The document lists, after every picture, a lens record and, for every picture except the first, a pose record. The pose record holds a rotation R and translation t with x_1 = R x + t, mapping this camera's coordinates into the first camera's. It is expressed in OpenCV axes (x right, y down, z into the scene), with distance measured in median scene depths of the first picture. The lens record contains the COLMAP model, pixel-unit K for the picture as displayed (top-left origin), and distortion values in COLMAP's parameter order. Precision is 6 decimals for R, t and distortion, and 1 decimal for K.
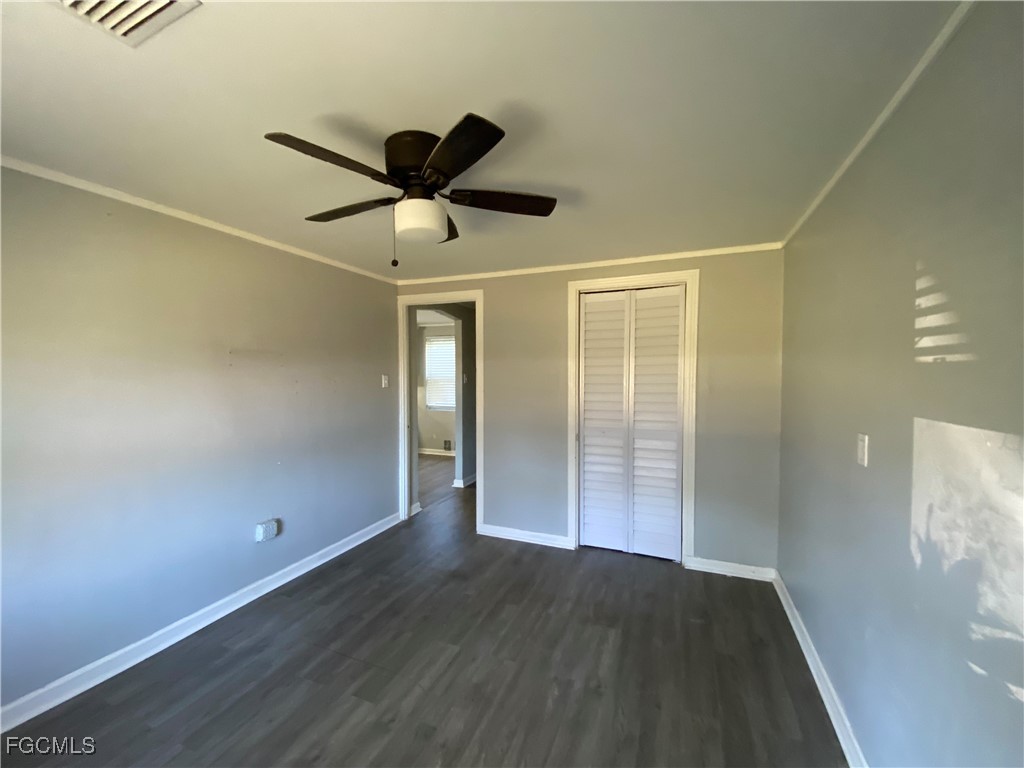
lens RADIAL K [[414.0, 0, 508.6], [0, 414.0, 386.3], [0, 0, 1]] dist [0.016336, -0.018871]
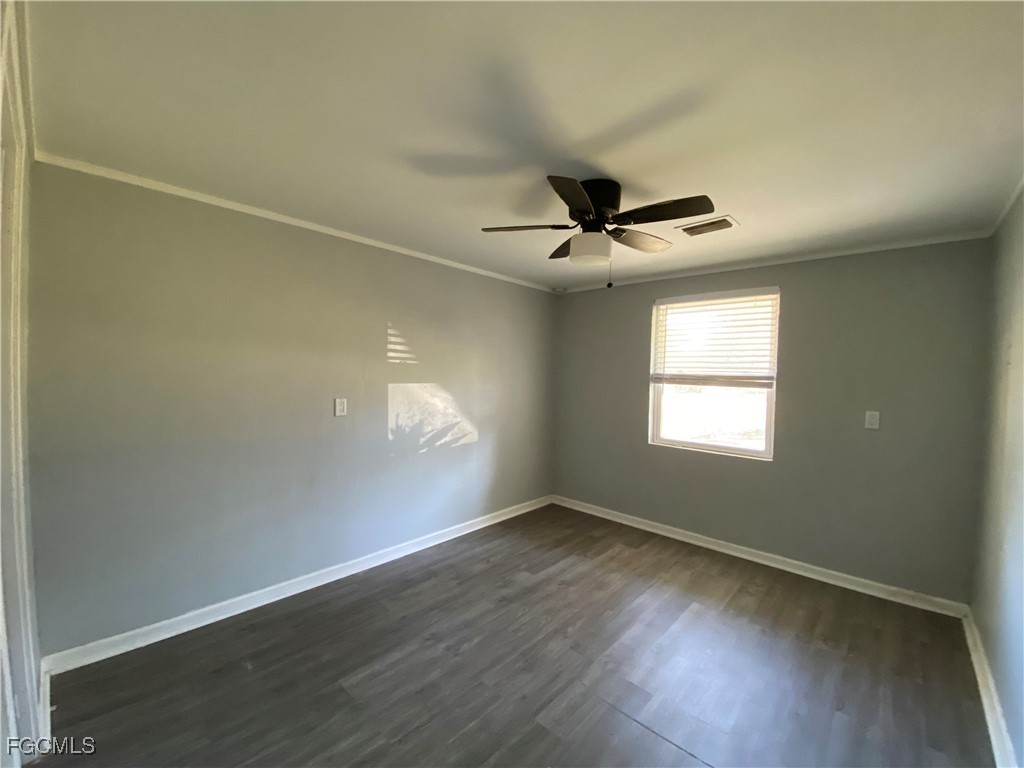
lens RADIAL K [[414.0, 0, 508.6], [0, 414.0, 386.3], [0, 0, 1]] dist [0.016336, -0.018871]
pose [[-0.936877, -0.020929, 0.349033, -0.391853], [0.000341, 0.998152, 0.060768, -0.041712], [-0.349660, 0.057051, -0.935138, 2.043379]]
